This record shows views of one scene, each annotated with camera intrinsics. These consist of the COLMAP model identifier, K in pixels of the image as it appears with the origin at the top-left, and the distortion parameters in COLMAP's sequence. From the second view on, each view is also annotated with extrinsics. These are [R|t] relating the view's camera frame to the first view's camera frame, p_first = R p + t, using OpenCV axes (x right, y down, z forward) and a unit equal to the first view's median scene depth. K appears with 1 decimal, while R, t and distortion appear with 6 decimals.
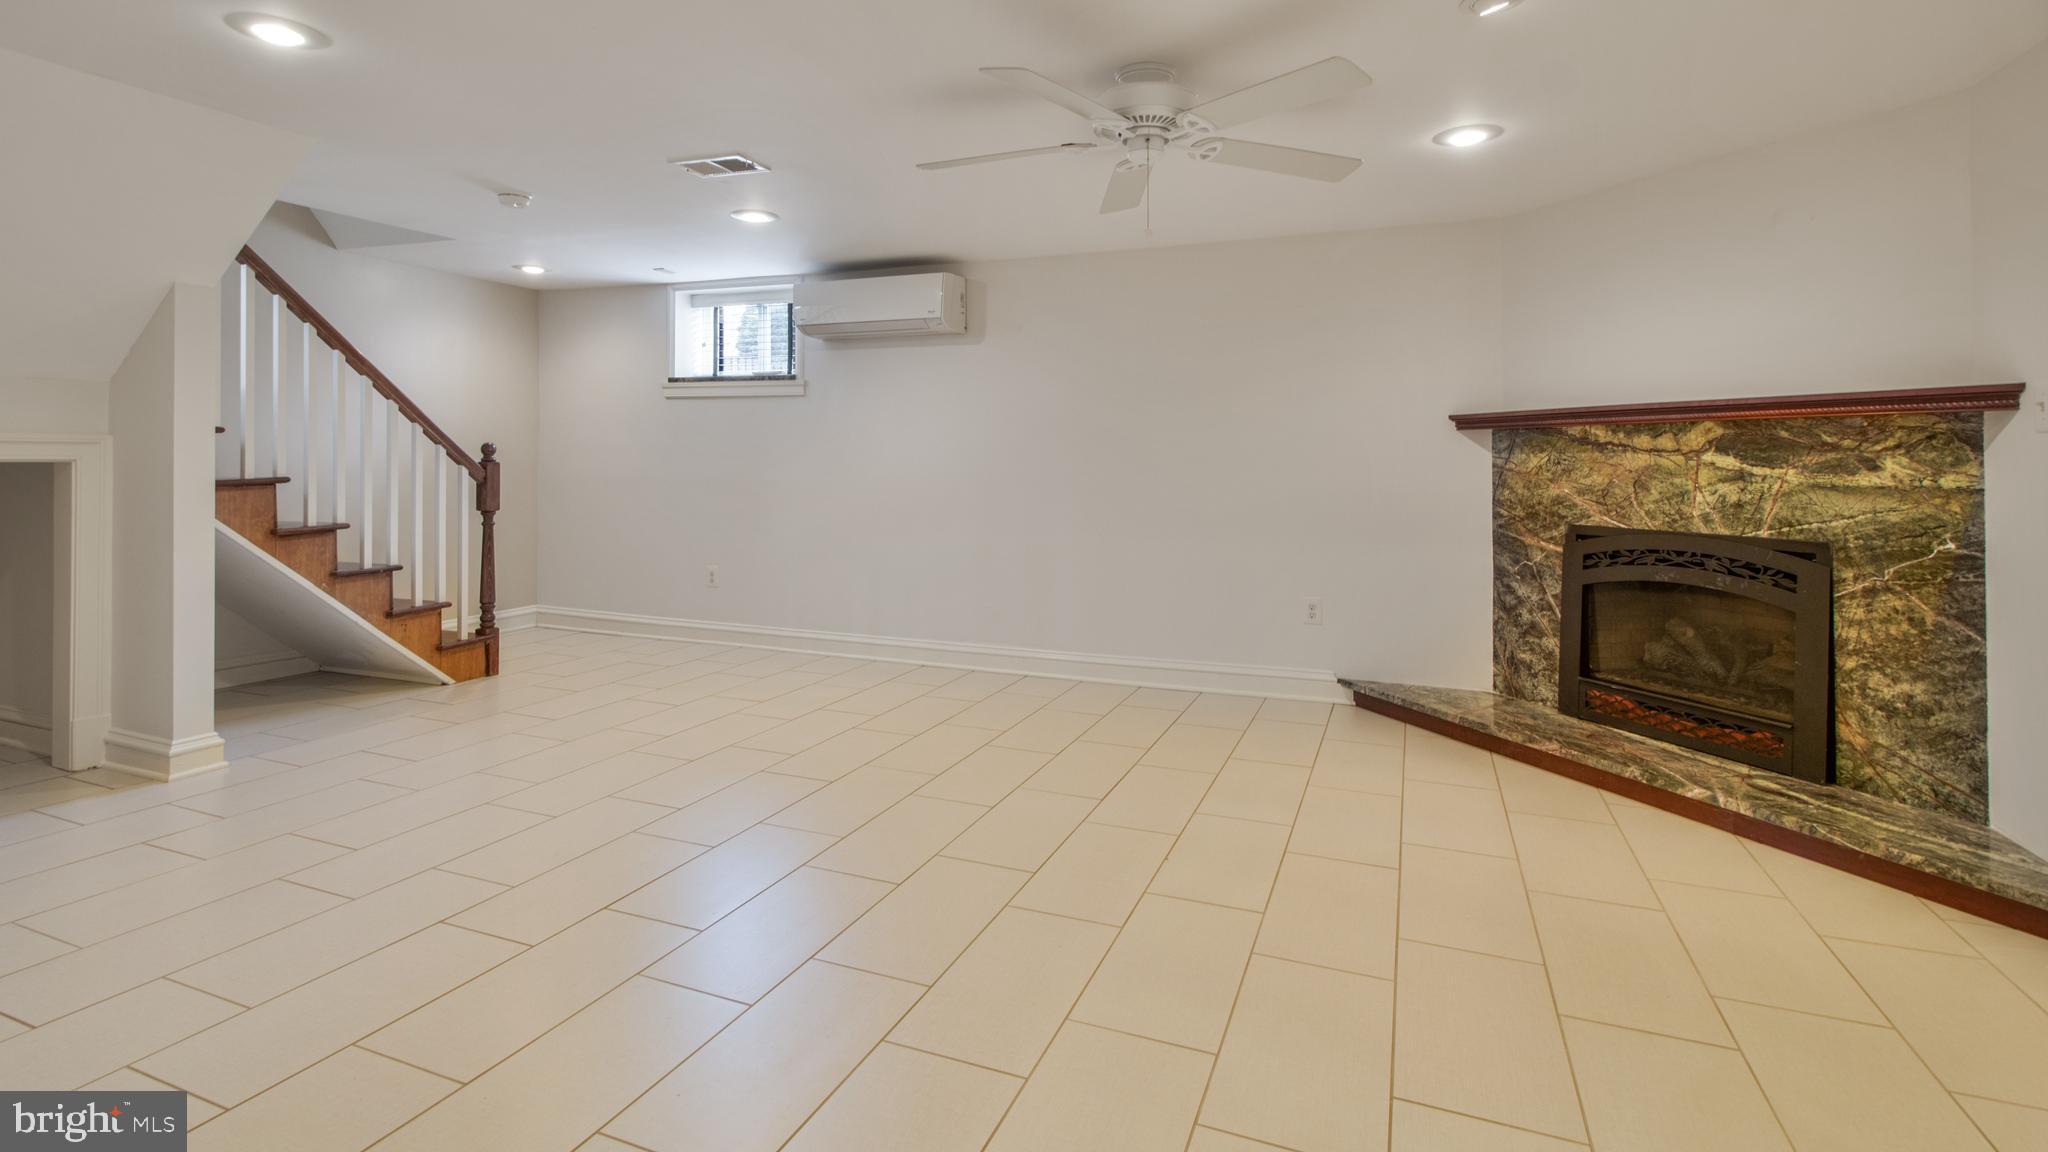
lens RADIAL K [[942.2, 0, 1043.5], [0, 942.2, 459.5], [0, 0, 1]] dist [0.005479, -0.002229]
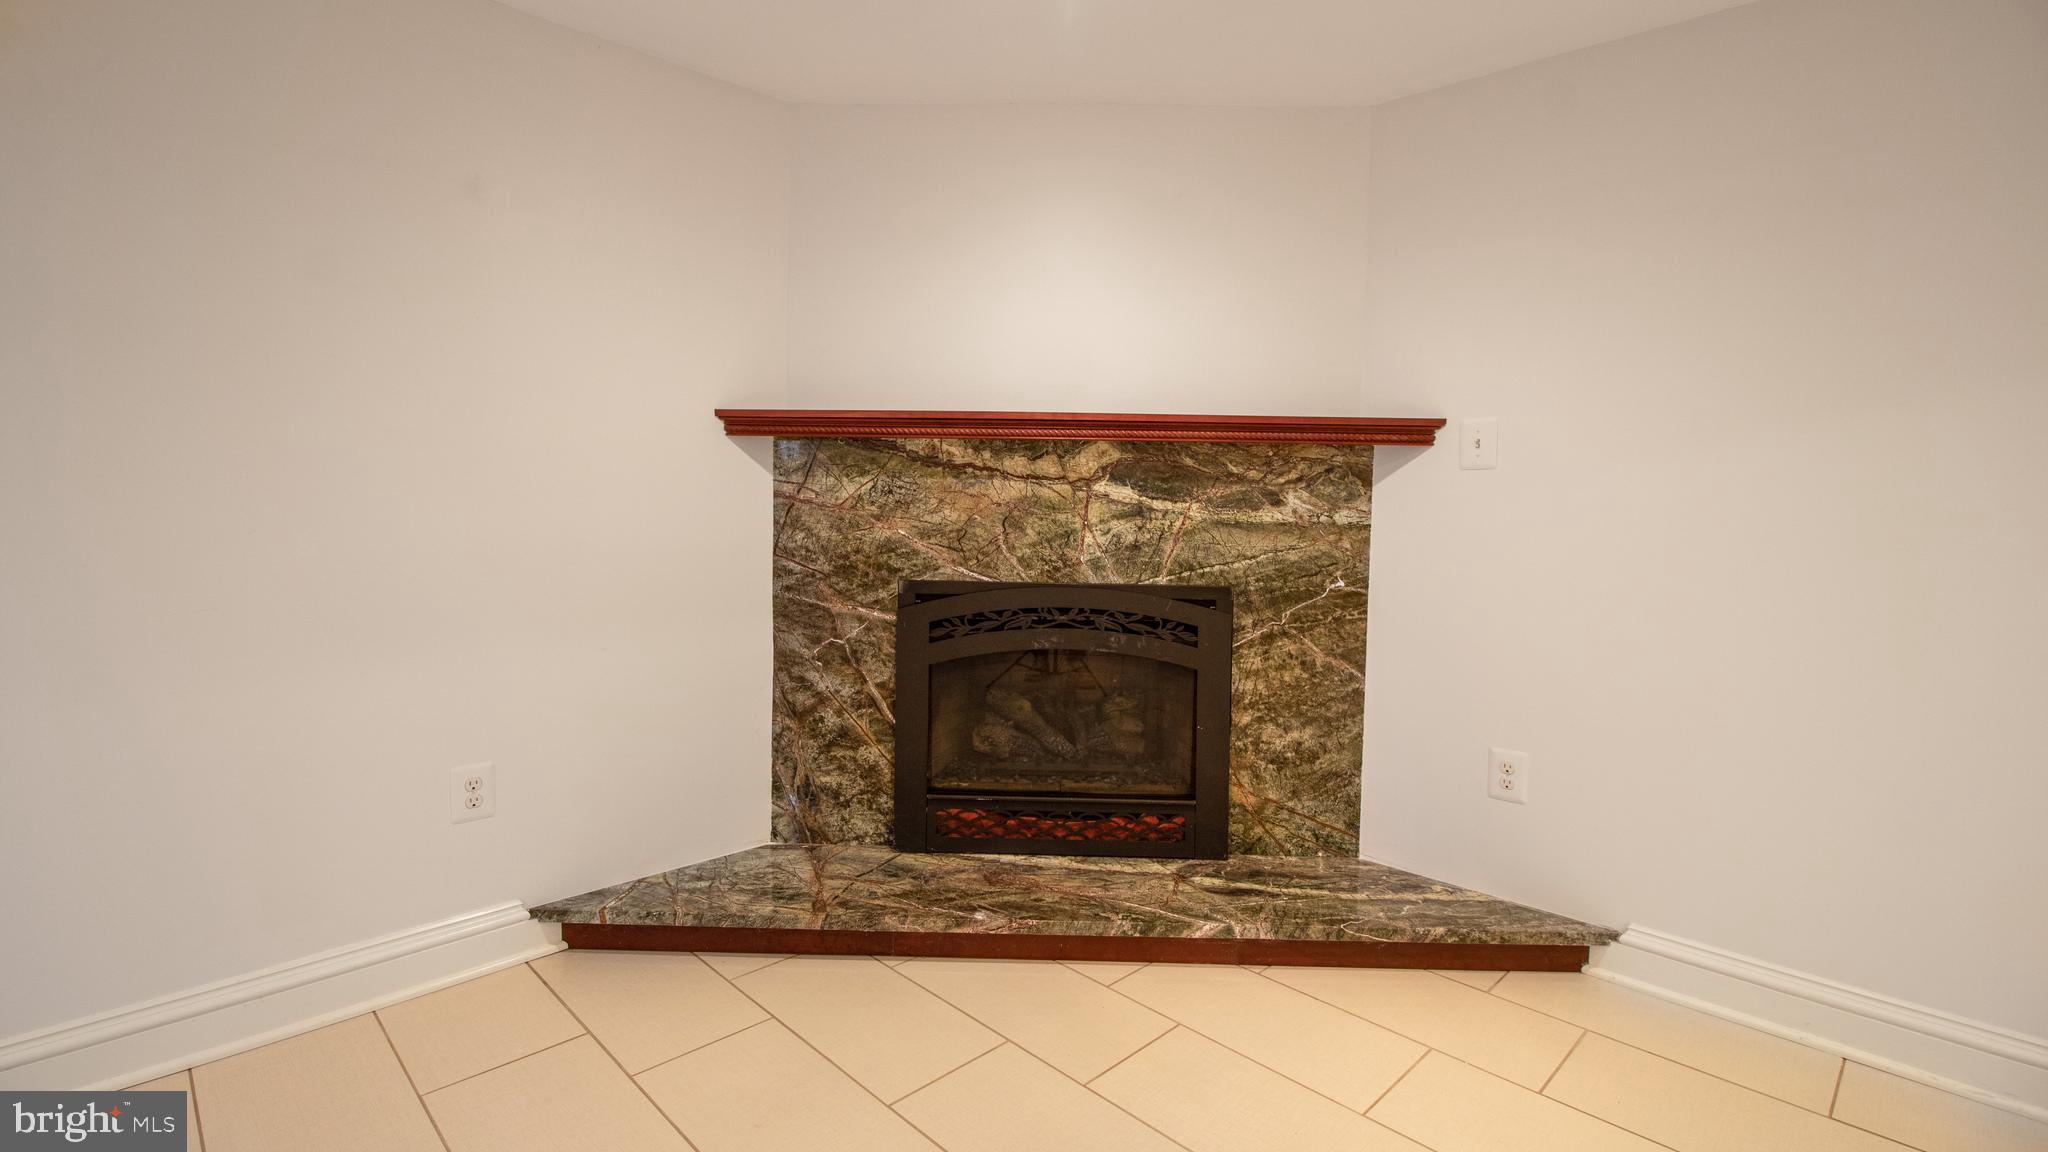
lens RADIAL K [[942.2, 0, 1012.7], [0, 942.2, 544.3], [0, 0, 1]] dist [0.005479, -0.002229]
pose [[0.414981, -0.042386, 0.908842, -0.044736], [-0.017088, 0.998375, 0.054364, 0.003565], [-0.909669, -0.038090, 0.413583, 0.725190]]
